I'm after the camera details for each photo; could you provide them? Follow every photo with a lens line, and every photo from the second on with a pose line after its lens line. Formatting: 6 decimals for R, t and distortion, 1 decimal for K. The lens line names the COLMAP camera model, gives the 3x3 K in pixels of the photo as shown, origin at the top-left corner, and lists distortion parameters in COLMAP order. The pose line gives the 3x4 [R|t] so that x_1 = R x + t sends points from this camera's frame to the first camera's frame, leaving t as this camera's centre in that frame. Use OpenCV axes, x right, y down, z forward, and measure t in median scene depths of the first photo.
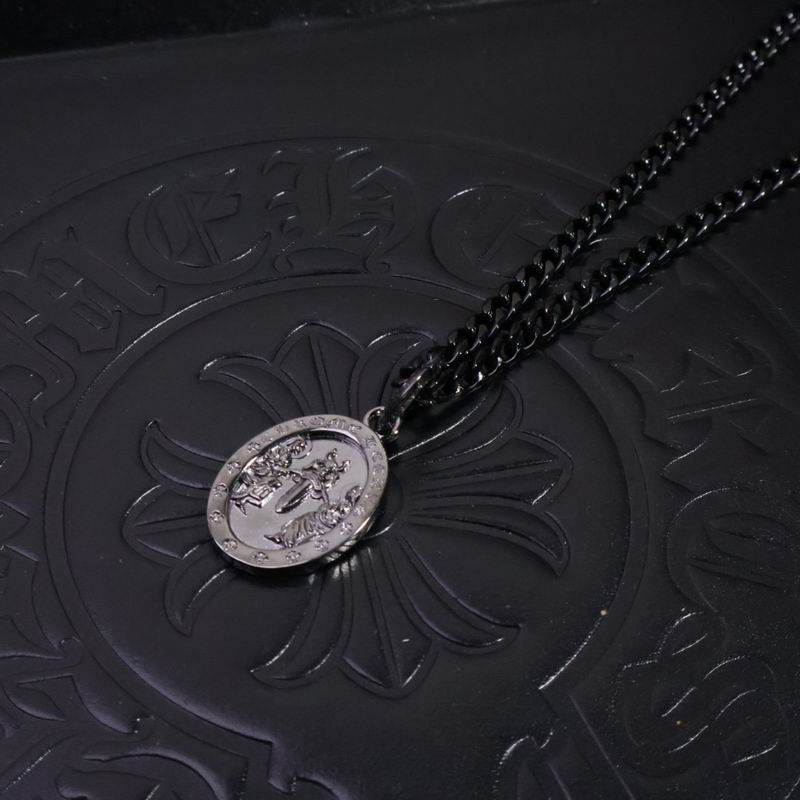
lens RADIAL K [[1798.3, 0, 400.0], [0, 1798.3, 400.0], [0, 0, 1]] dist [0.037037, -0.270238]
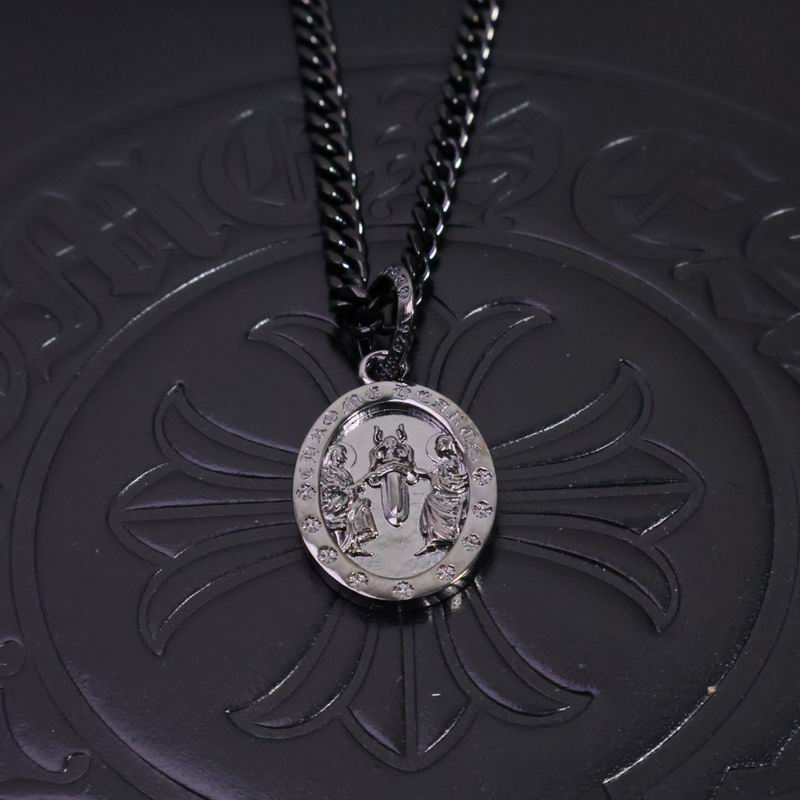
lens RADIAL K [[1798.3, 0, 400.0], [0, 1798.3, 400.0], [0, 0, 1]] dist [0.037037, -0.270238]
pose [[0.977651, 0.087207, -0.191294, 0.112051], [-0.093318, 0.995367, -0.023154, 0.028293], [0.188389, 0.040488, 0.981260, 0.240887]]
